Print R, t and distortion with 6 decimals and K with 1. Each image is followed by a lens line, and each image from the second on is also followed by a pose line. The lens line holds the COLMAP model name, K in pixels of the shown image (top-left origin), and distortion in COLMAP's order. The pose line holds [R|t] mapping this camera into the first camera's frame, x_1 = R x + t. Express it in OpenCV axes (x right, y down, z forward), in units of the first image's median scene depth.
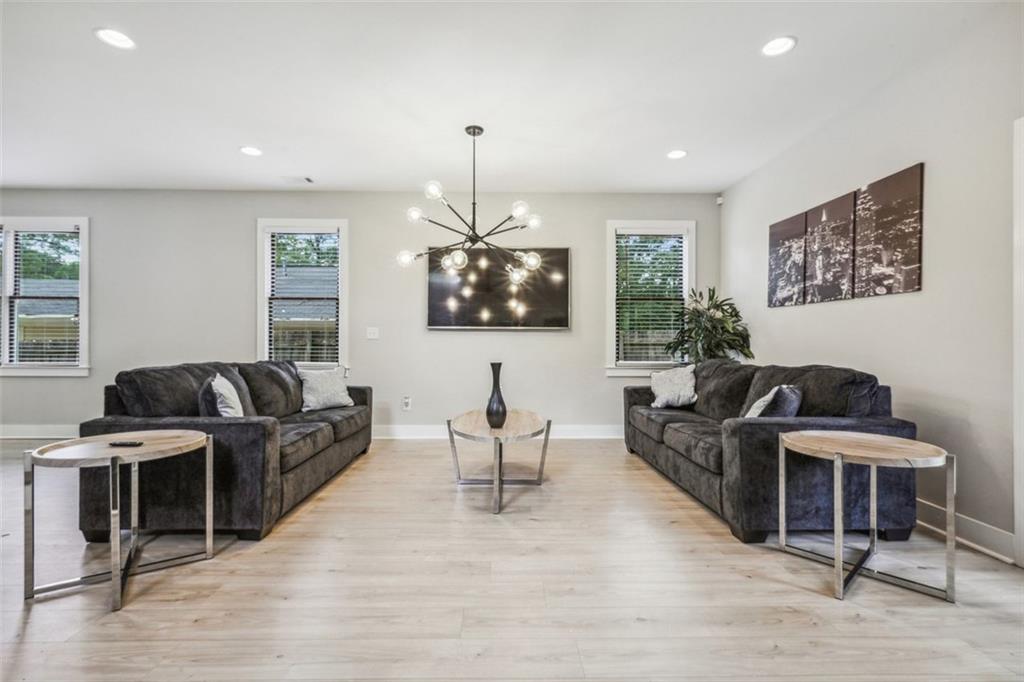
lens RADIAL K [[463.2, 0, 506.2], [0, 463.2, 345.2], [0, 0, 1]] dist [0.000642, 0.000259]
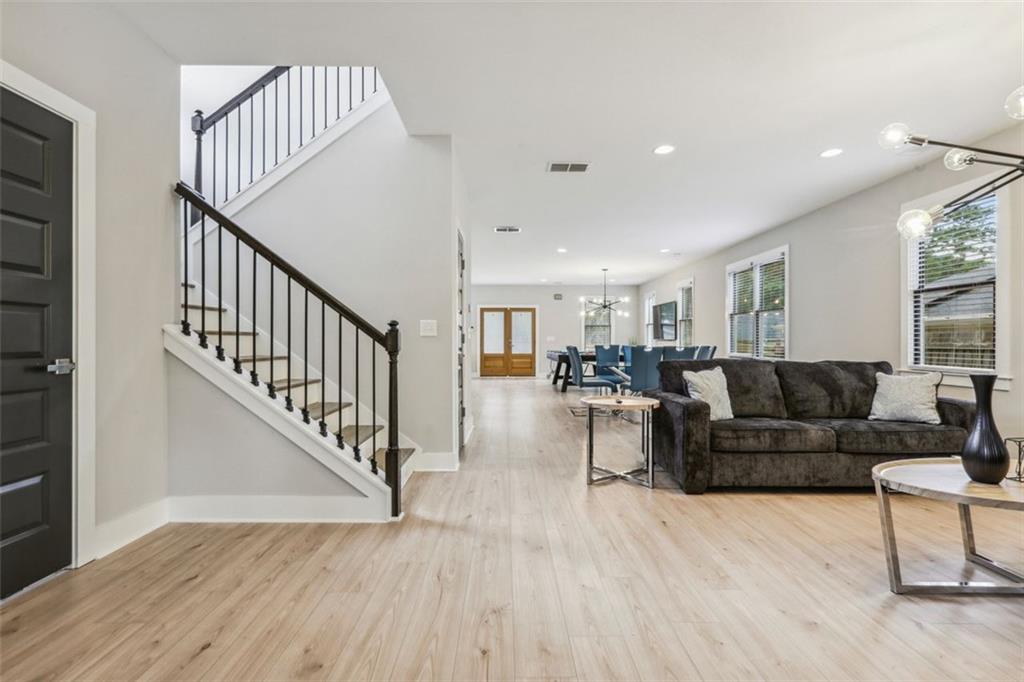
lens RADIAL K [[463.2, 0, 506.2], [0, 463.2, 345.2], [0, 0, 1]] dist [0.000642, 0.000259]
pose [[-0.019716, 0.002812, -0.999802, 0.539668], [-0.003293, 0.999990, 0.002878, -0.000467], [0.999800, 0.003349, -0.019706, 0.356071]]
